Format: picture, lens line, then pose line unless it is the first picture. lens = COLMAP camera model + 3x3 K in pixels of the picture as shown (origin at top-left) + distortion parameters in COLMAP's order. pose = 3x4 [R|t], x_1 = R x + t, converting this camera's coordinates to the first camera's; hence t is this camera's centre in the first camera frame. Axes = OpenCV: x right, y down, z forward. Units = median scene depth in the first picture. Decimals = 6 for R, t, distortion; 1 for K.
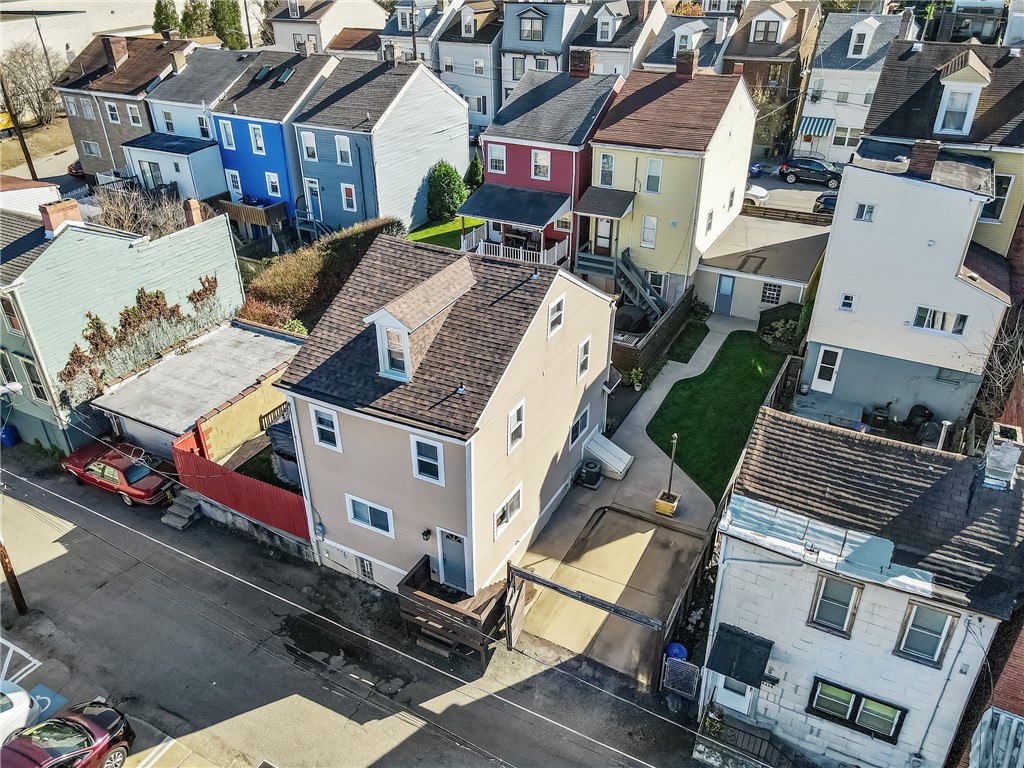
lens RADIAL K [[755.1, 0, 511.9], [0, 755.1, 393.4], [0, 0, 1]] dist [-0.006512, 0.037785]
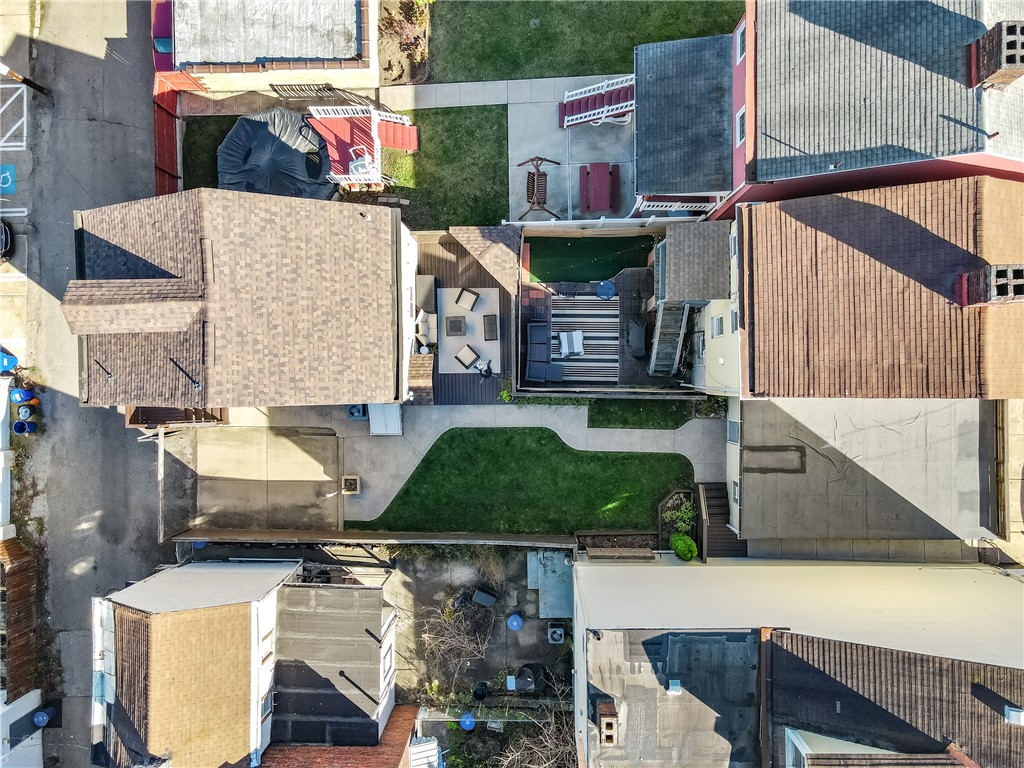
lens RADIAL K [[755.1, 0, 511.9], [0, 755.1, 393.4], [0, 0, 1]] dist [-0.006512, 0.037785]
pose [[0.476393, 0.879232, -0.000925, 0.175694], [-0.416401, 0.226544, 0.880505, -0.885895], [0.774377, -0.419081, 0.474037, 0.607647]]
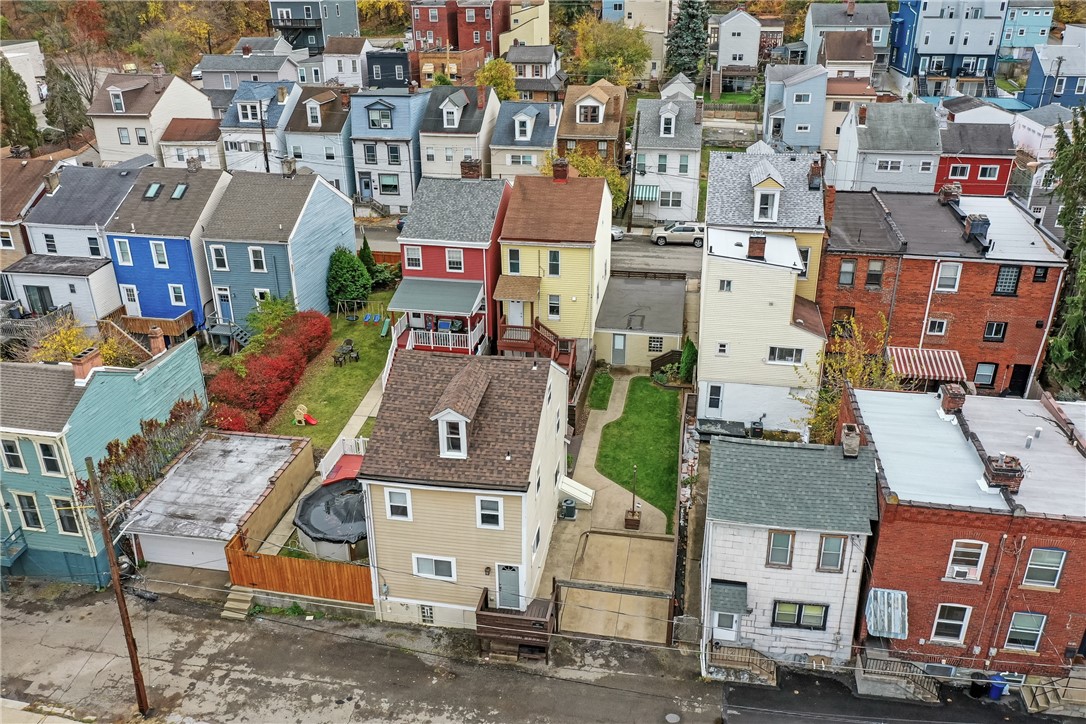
lens RADIAL K [[858.0, 0, 543.0], [0, 858.0, 362.0], [0, 0, 1]] dist [-0.008353, -0.003611]
pose [[0.950230, -0.132415, 0.282010, -0.279336], [0.158915, 0.984577, -0.073166, -0.033781], [-0.267973, 0.114340, 0.956618, -0.358957]]
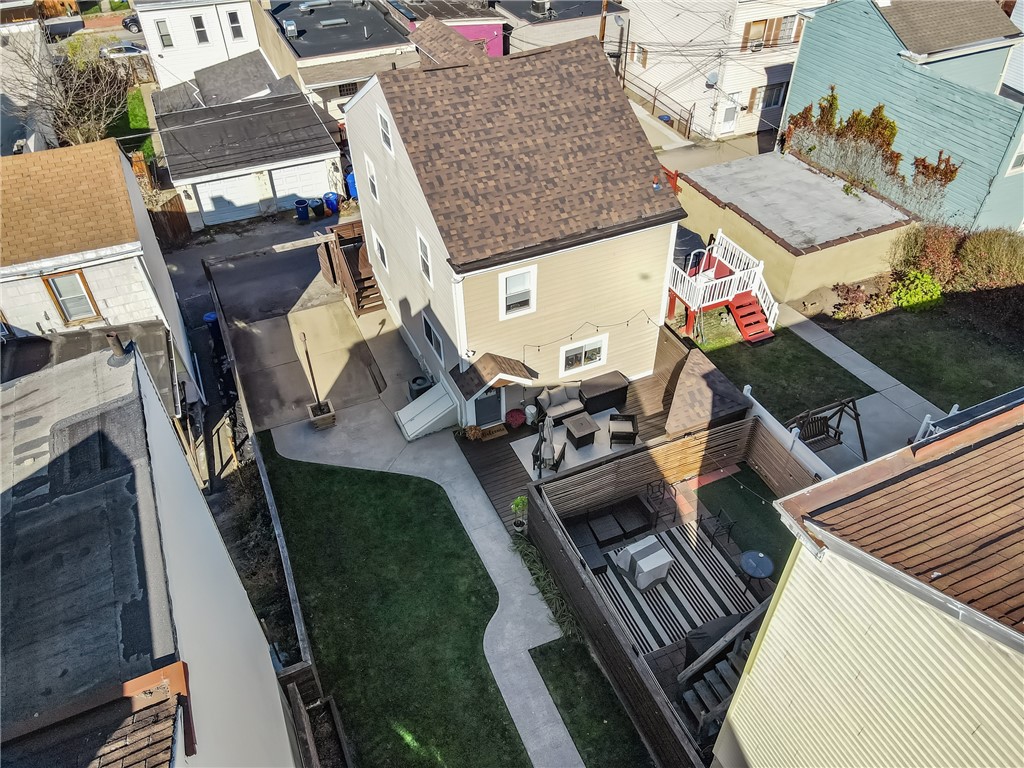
lens RADIAL K [[755.1, 0, 511.9], [0, 755.1, 393.4], [0, 0, 1]] dist [-0.006512, 0.037785]
pose [[-0.611339, 0.537450, -0.580872, 0.484848], [-0.390076, 0.433996, 0.812089, -0.559636], [0.688553, 0.723046, -0.055672, 1.025061]]
